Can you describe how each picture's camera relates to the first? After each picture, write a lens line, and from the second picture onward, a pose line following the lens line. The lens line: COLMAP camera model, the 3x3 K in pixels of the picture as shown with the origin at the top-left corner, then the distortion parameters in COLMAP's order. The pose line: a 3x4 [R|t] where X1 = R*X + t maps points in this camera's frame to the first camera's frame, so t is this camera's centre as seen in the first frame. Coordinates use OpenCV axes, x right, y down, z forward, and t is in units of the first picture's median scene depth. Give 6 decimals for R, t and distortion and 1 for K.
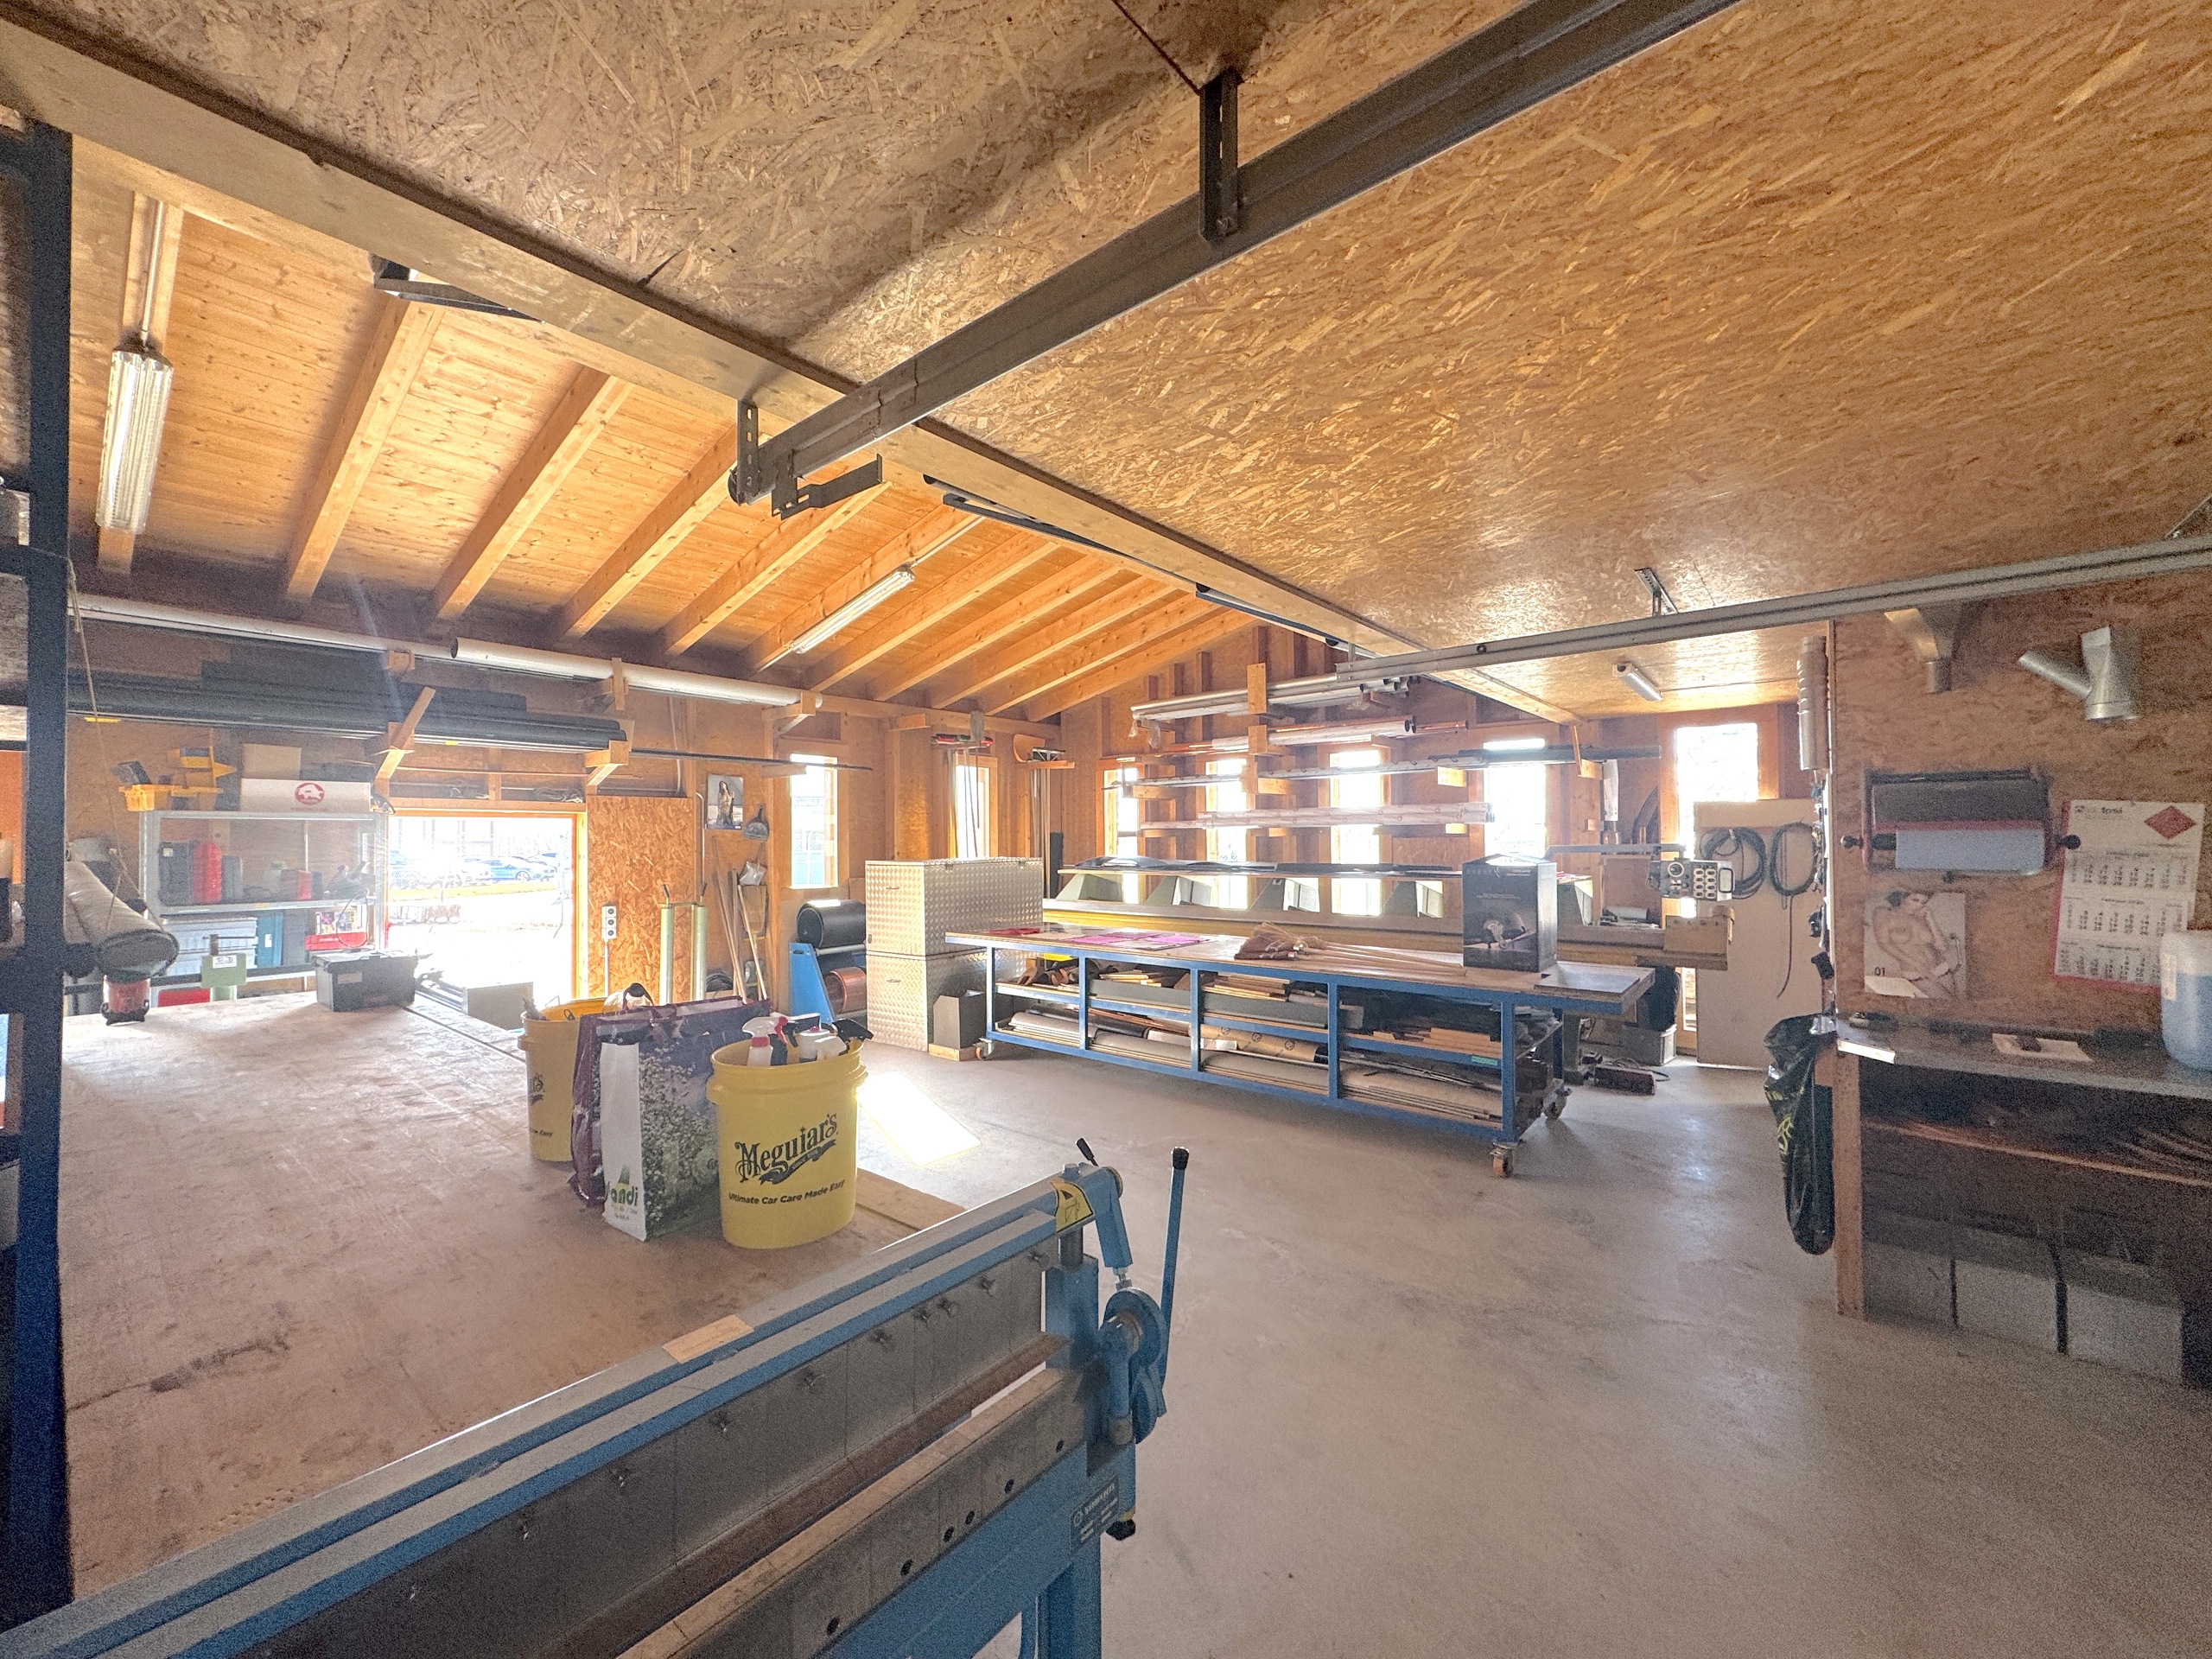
lens RADIAL K [[881.2, 0, 1103.5], [0, 881.2, 830.3], [0, 0, 1]] dist [0.000170, -0.000032]
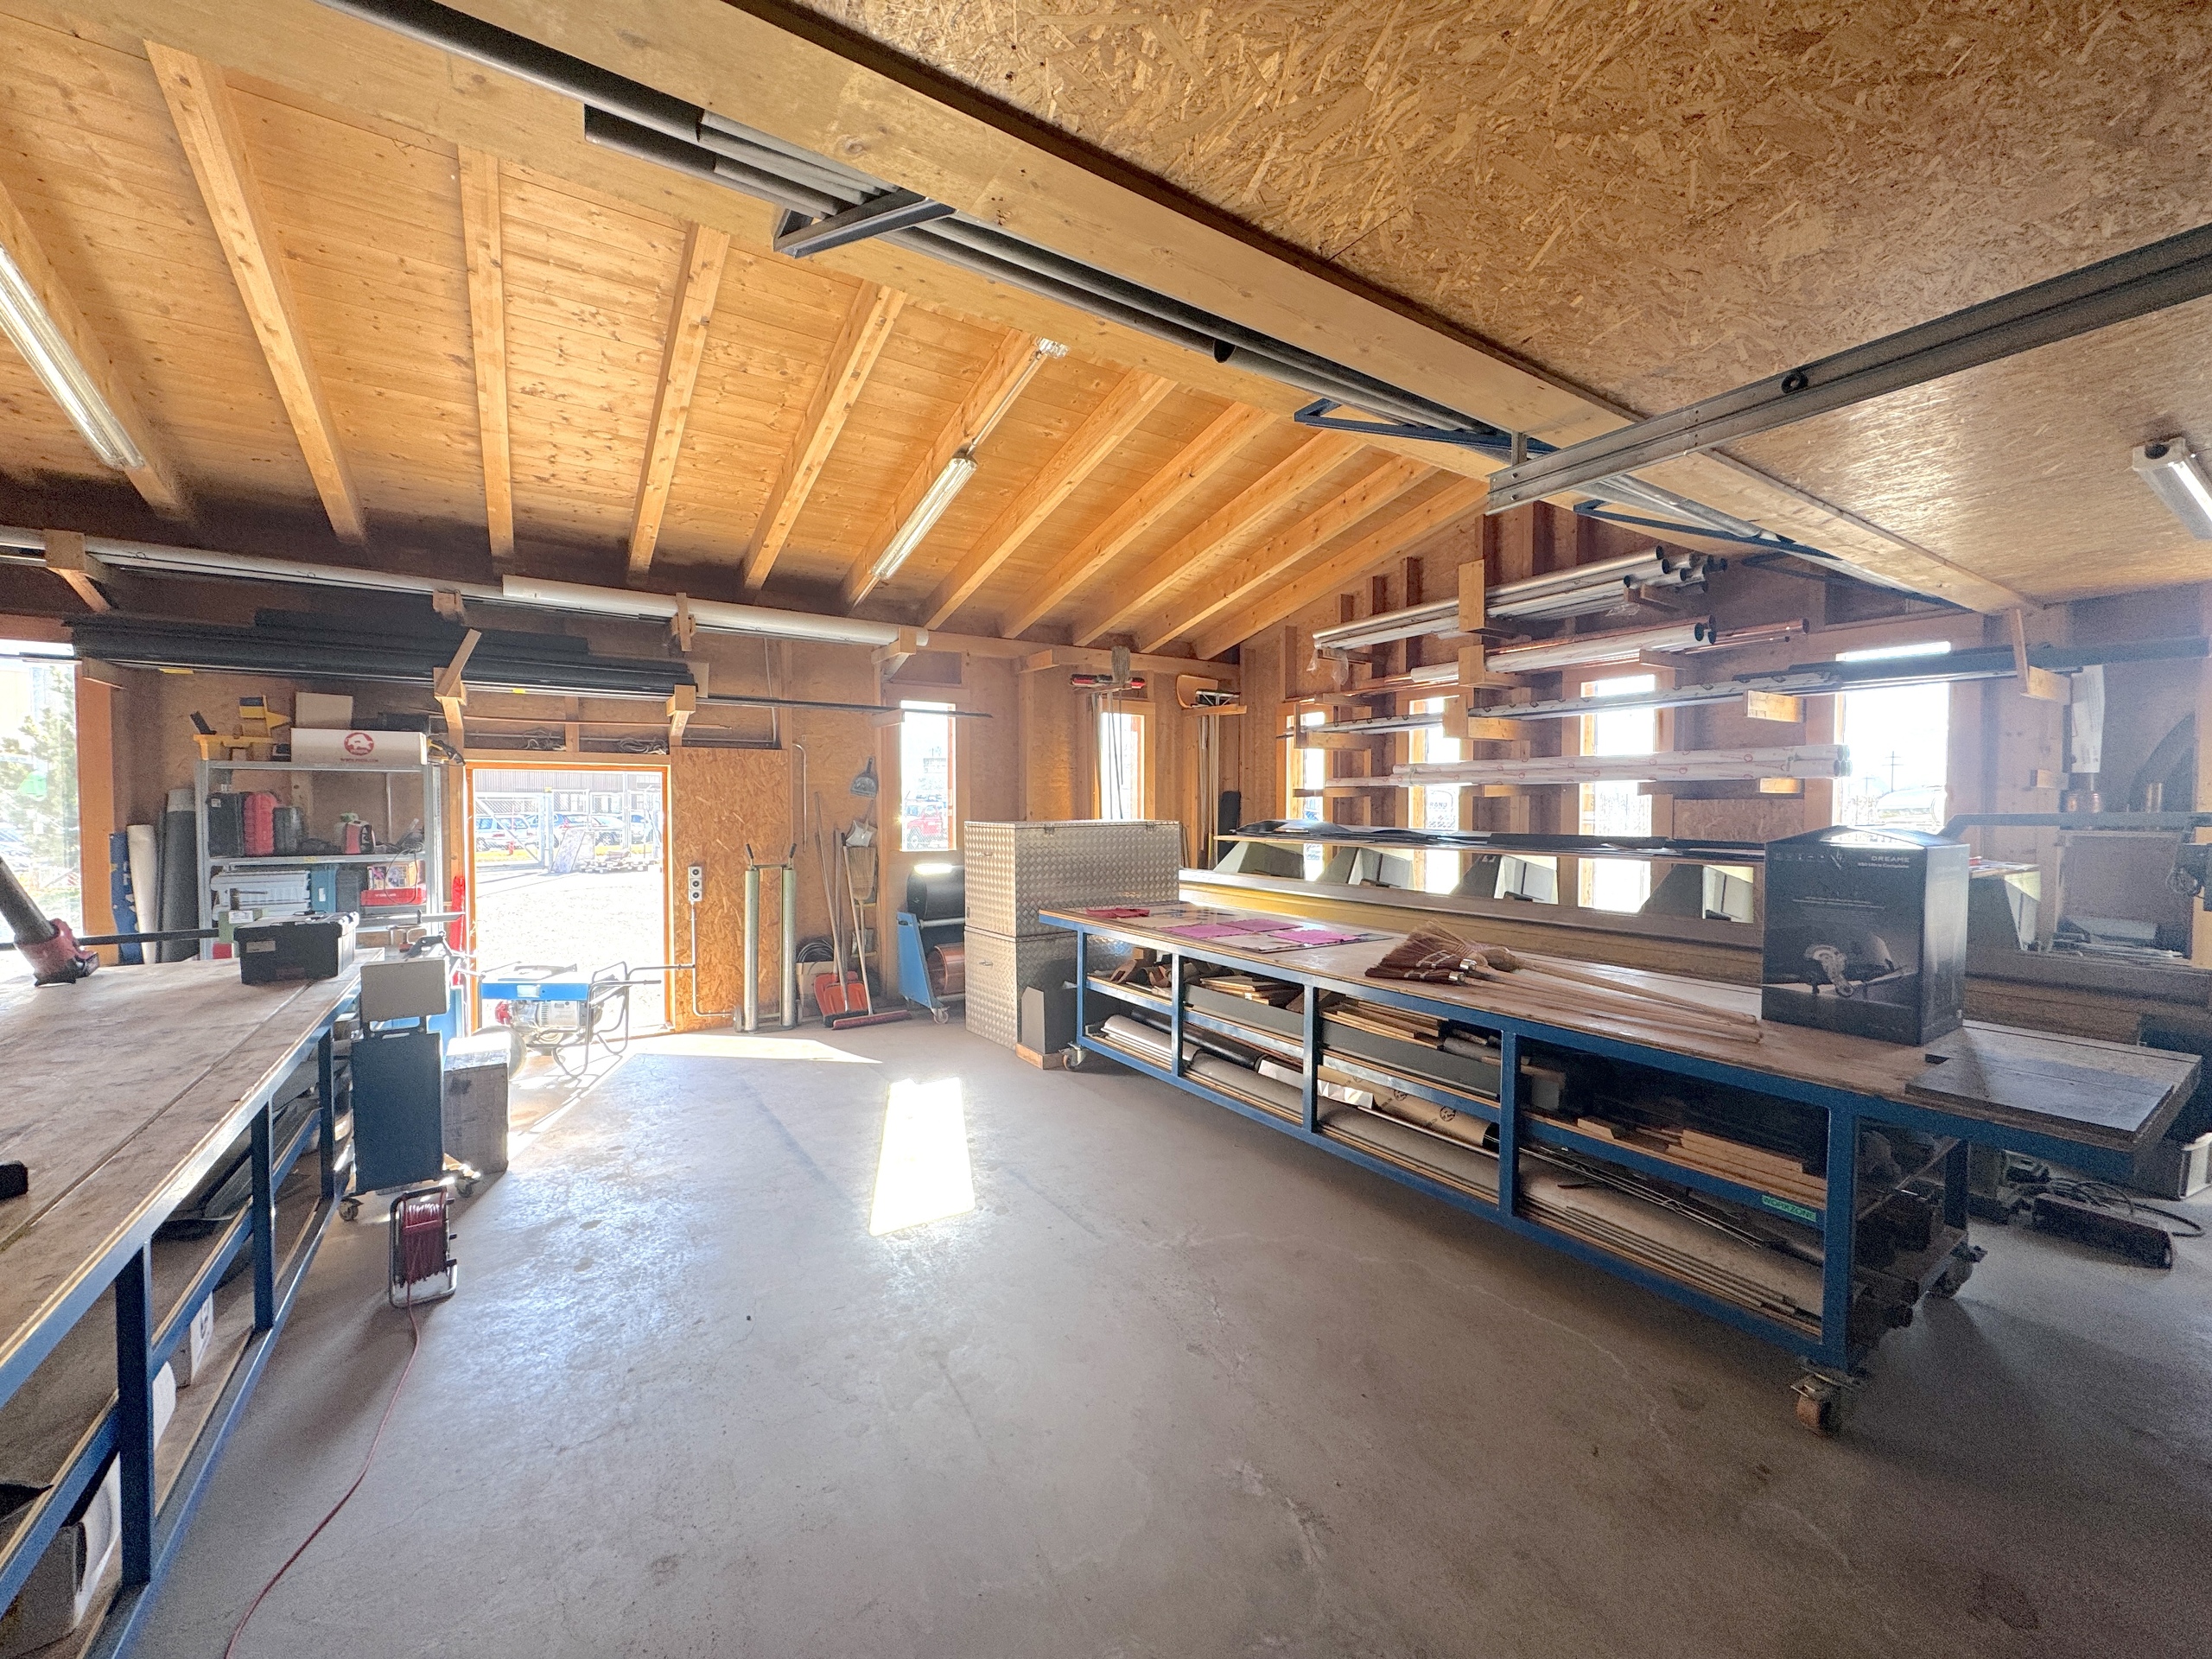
lens RADIAL K [[881.2, 0, 1102.4], [0, 881.2, 829.2], [0, 0, 1]] dist [0.000170, -0.000032]
pose [[0.955185, 0.017122, -0.295515, 0.124719], [-0.004493, 0.999049, 0.043362, 0.004759], [0.295976, -0.040091, 0.954354, 0.246435]]
